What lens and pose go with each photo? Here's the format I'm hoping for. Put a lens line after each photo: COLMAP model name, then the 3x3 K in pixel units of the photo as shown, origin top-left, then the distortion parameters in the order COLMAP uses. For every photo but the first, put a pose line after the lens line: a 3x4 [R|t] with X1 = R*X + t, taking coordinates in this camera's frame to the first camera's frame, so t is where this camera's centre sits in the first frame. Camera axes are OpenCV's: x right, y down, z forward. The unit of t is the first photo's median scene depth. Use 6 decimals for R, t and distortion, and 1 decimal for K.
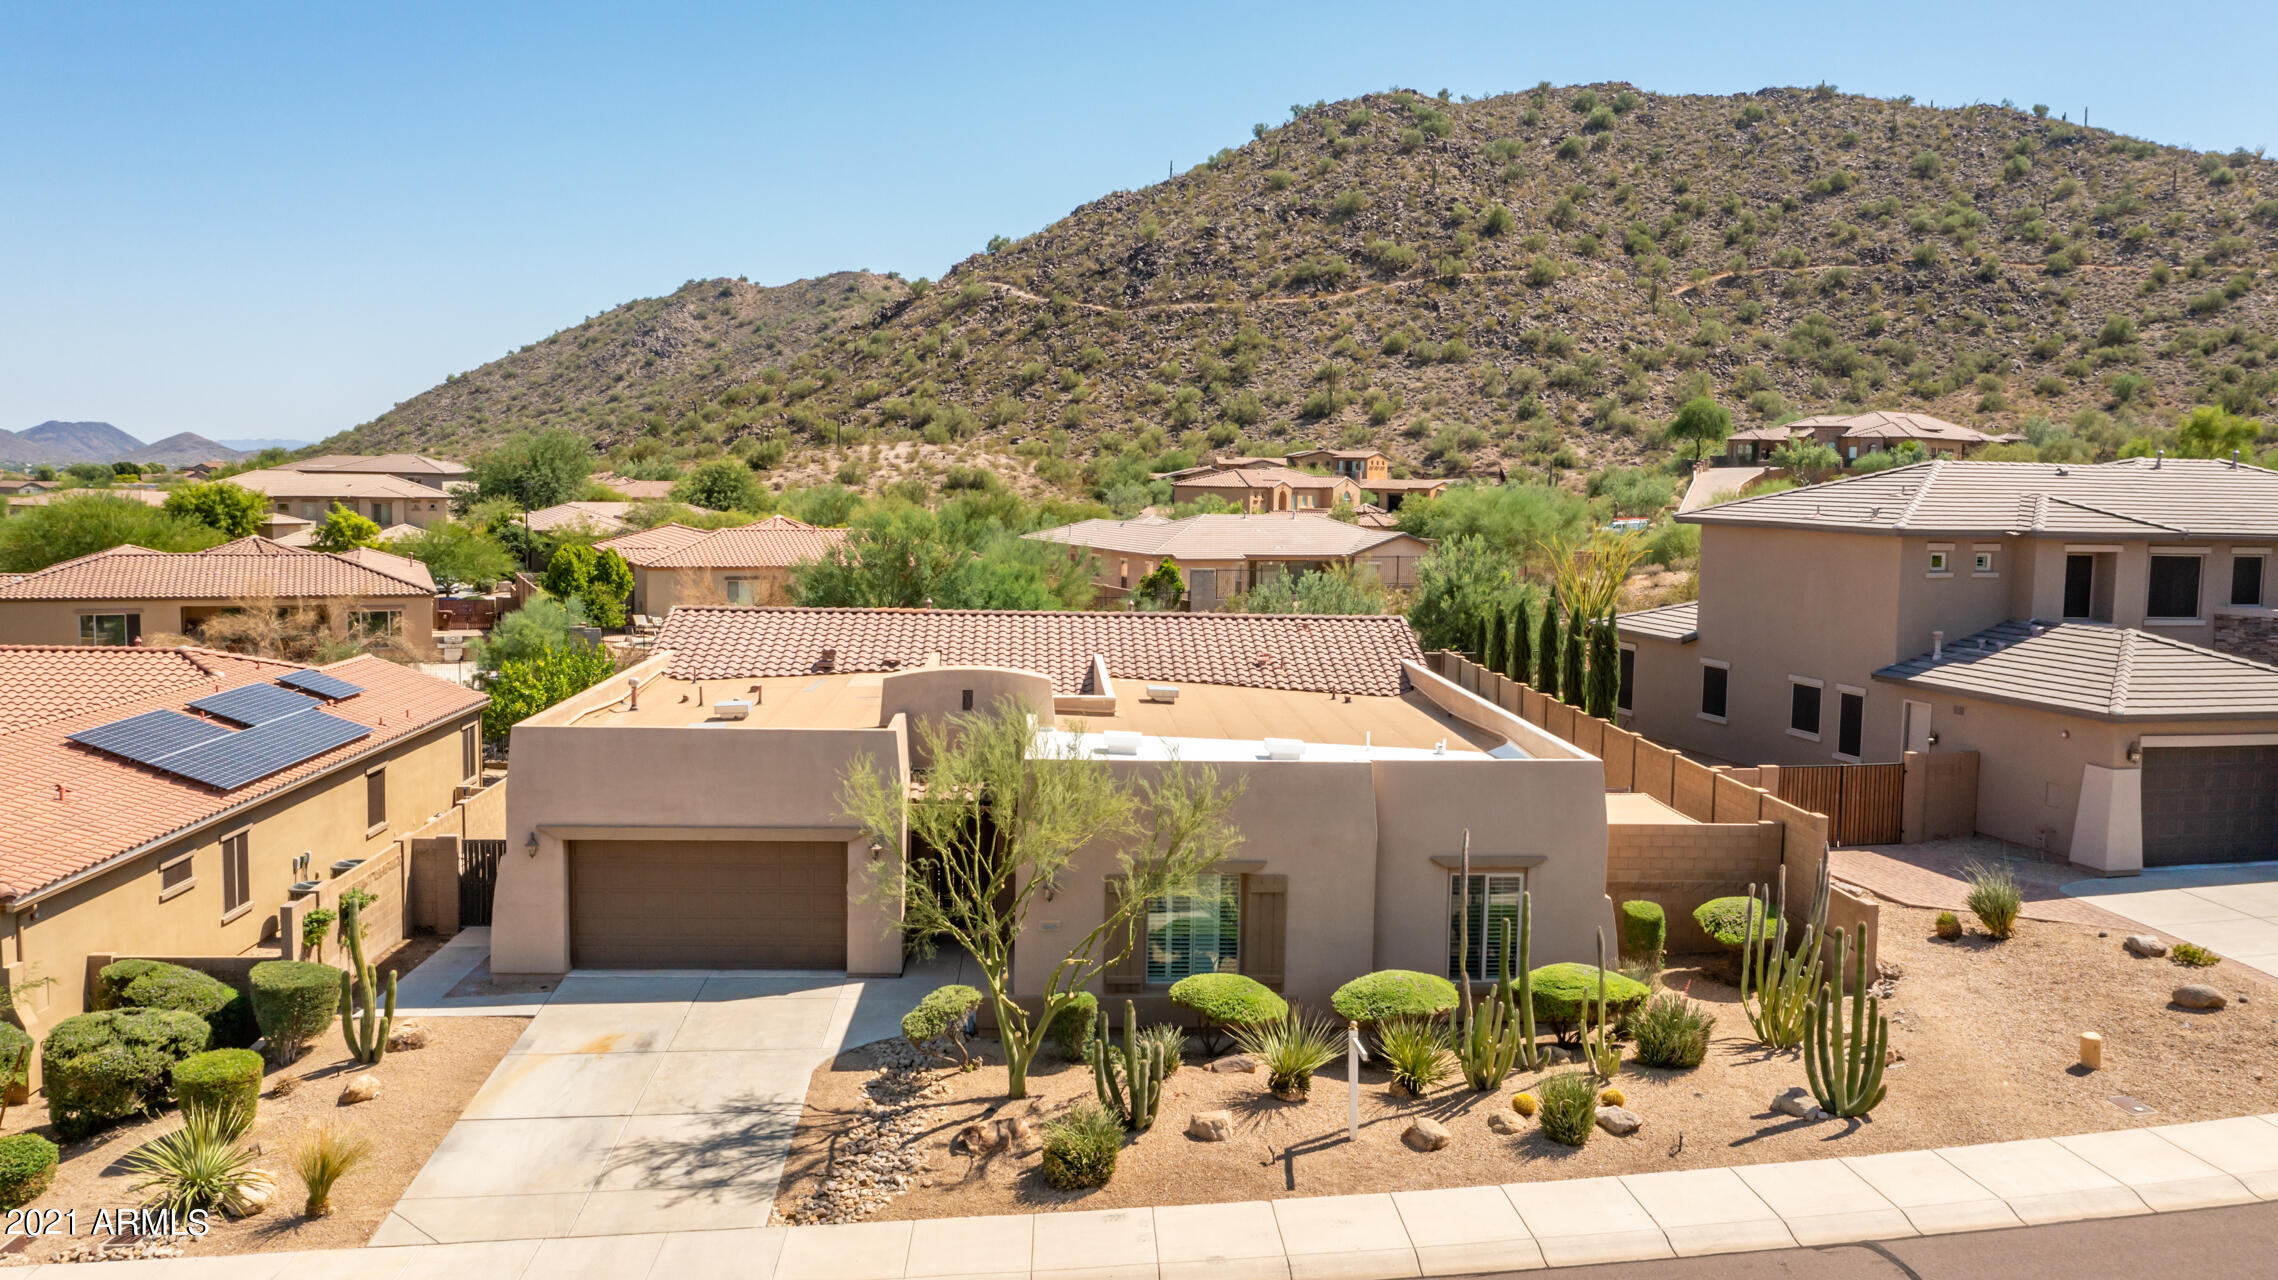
lens RADIAL K [[1784.5, 0, 1141.6], [0, 1784.5, 631.9], [0, 0, 1]] dist [-0.019501, 0.007804]
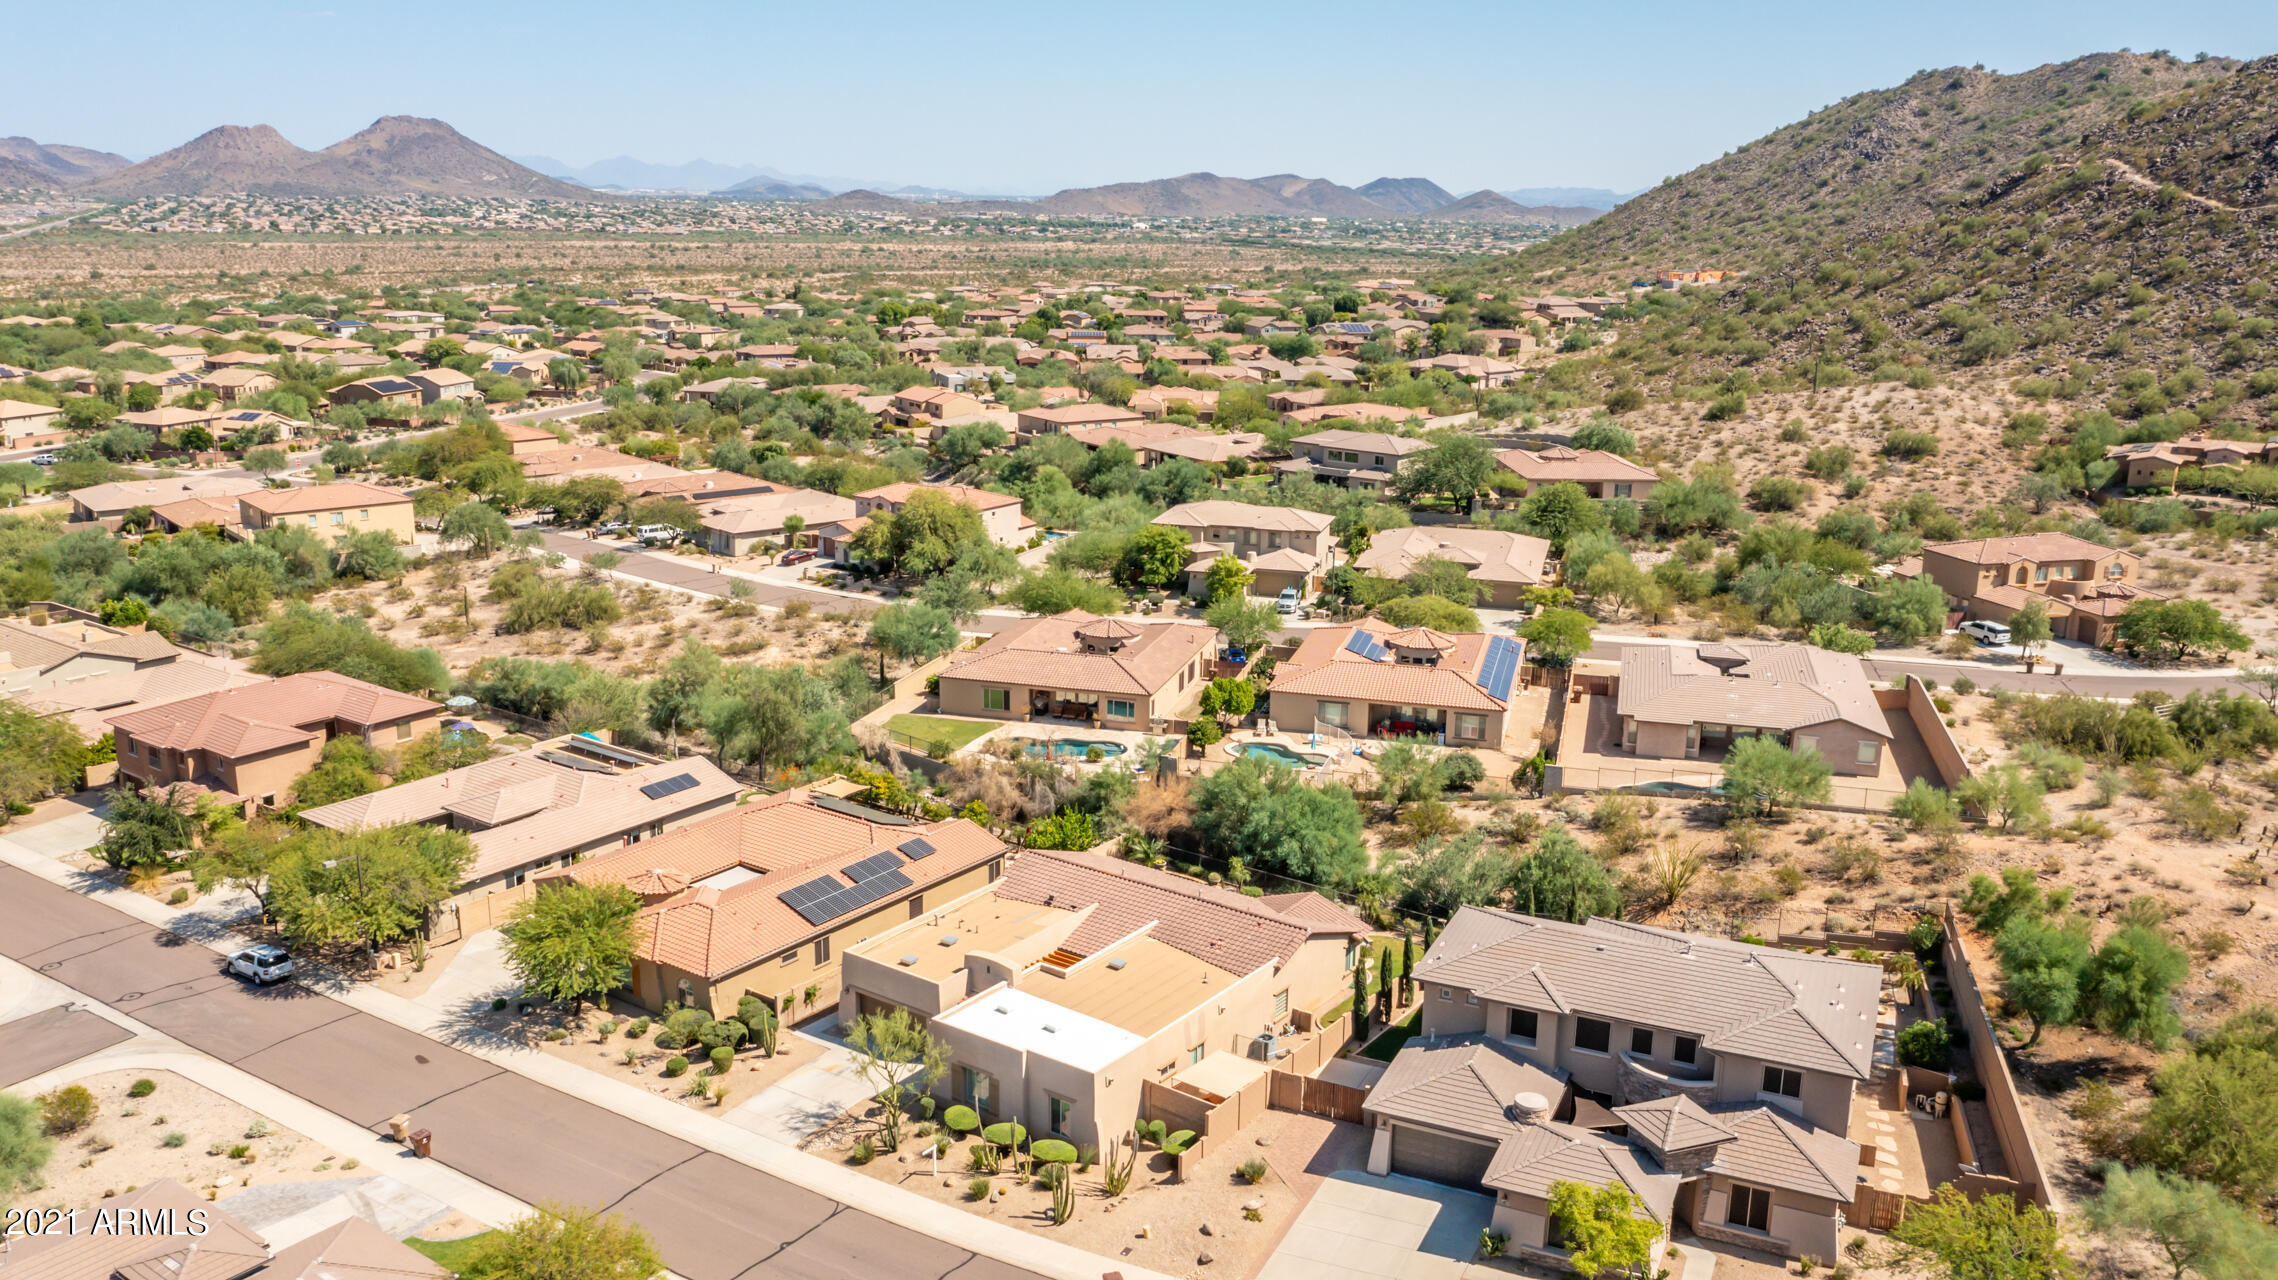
lens RADIAL K [[1784.5, 0, 1141.6], [0, 1784.5, 631.9], [0, 0, 1]] dist [-0.019501, 0.007804]
pose [[0.775959, 0.142679, -0.614435, 0.144726], [-0.056011, 0.985820, 0.158183, -0.078574], [0.628291, -0.088328, 0.772948, -0.076355]]
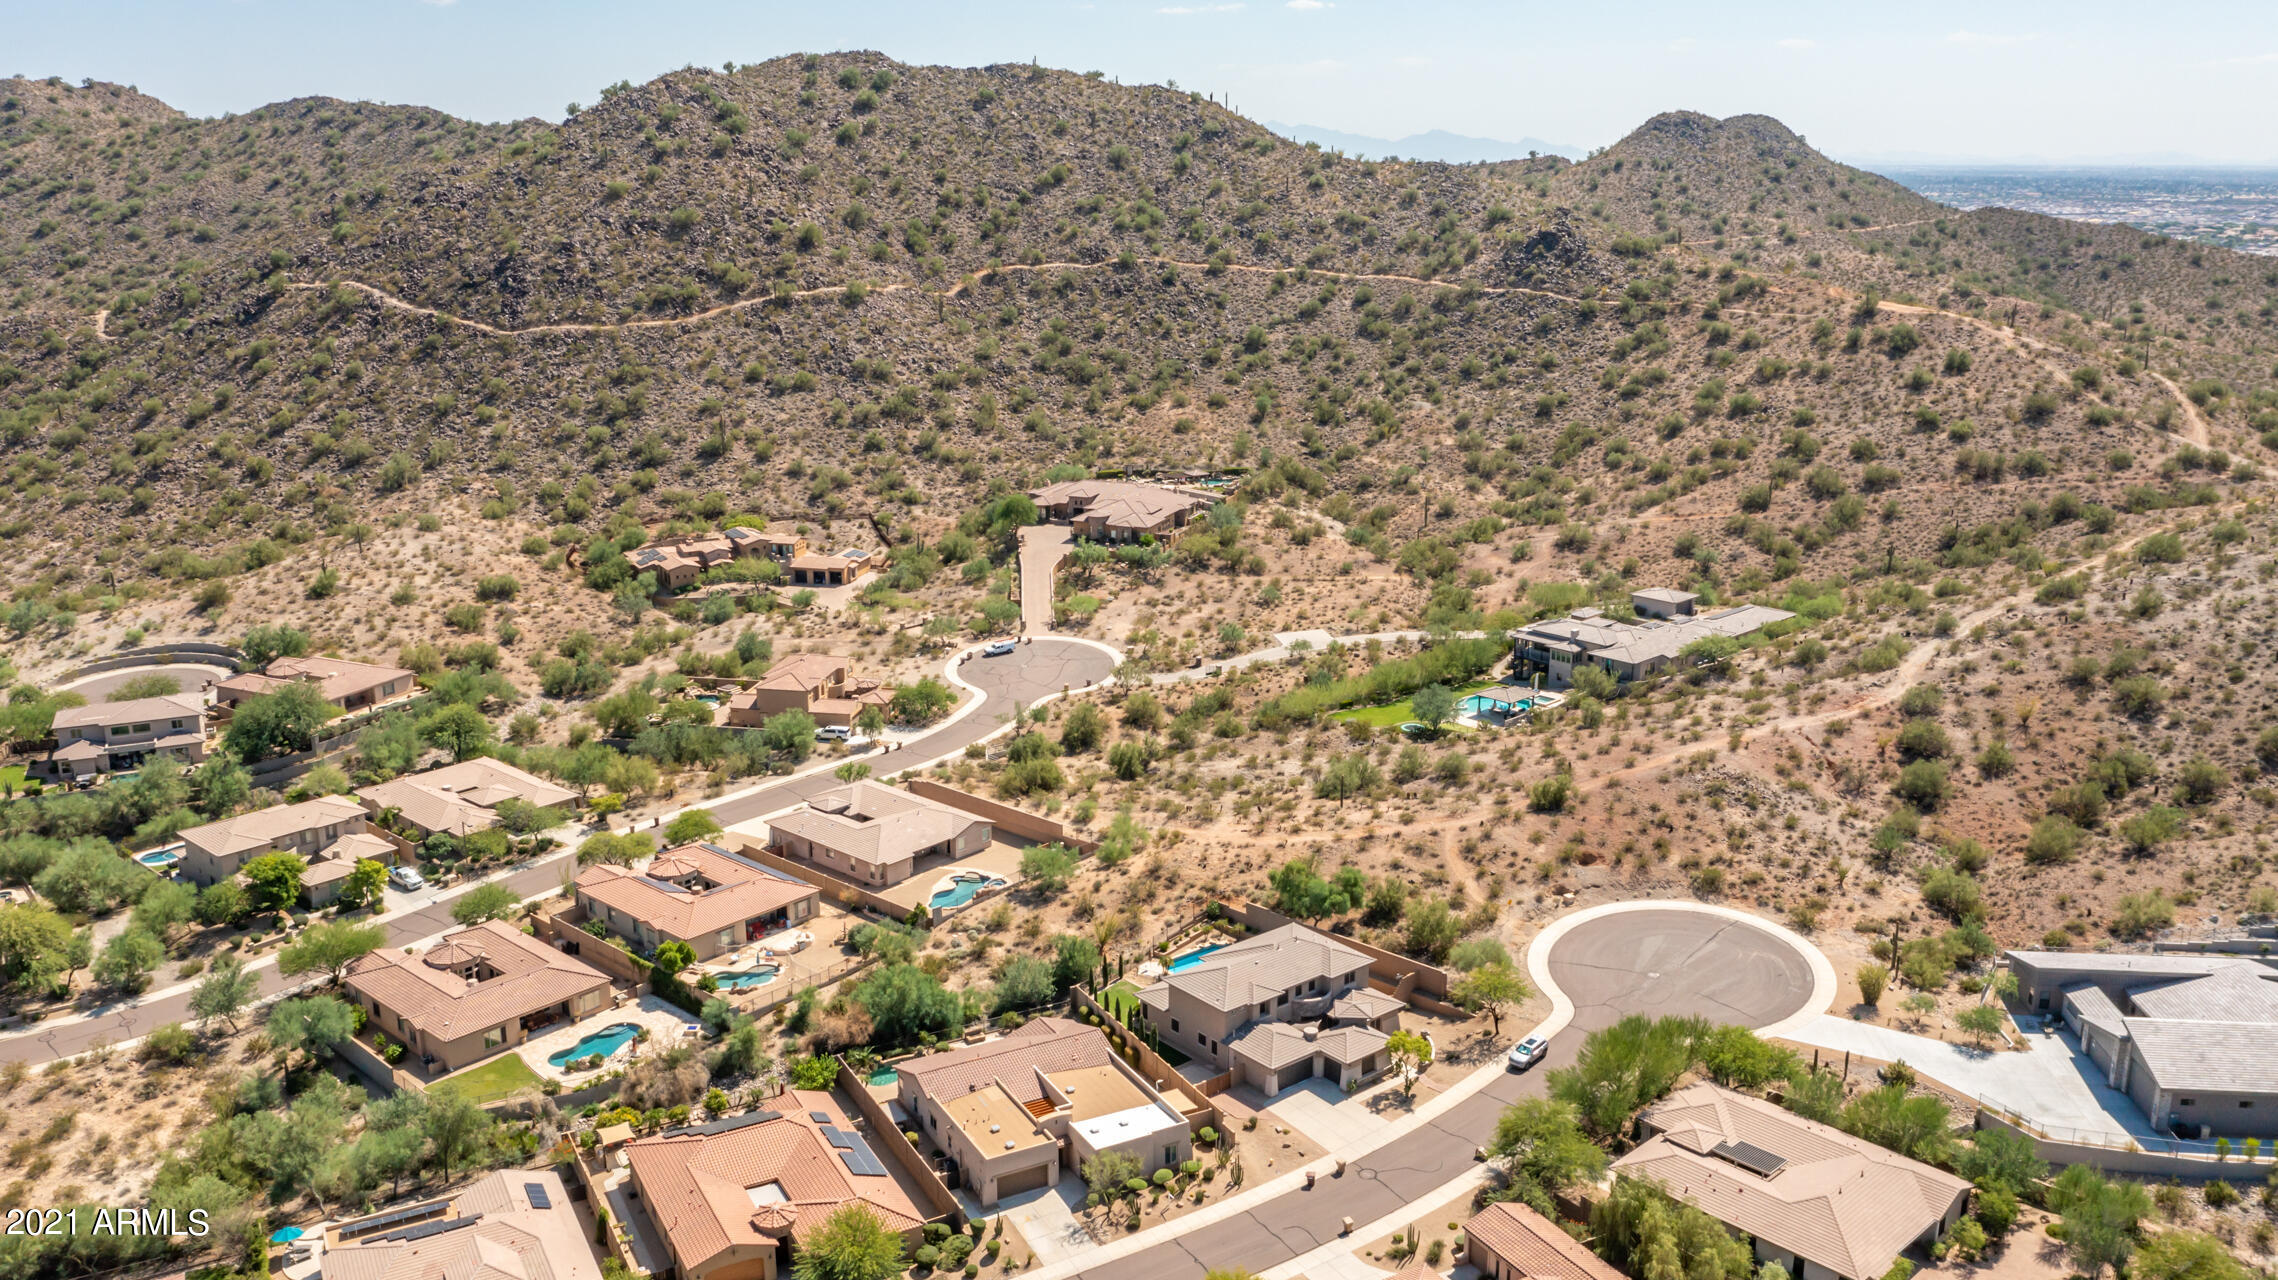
lens RADIAL K [[1826.1, 0, 1139.0], [0, 1826.1, 640.0], [0, 0, 1]] dist [-0.019772, 0.010813]
pose [[0.904610, -0.128646, 0.406363, -0.148542], [0.055103, 0.980662, 0.187790, -0.184482], [-0.422663, -0.147484, 0.894206, -0.281177]]
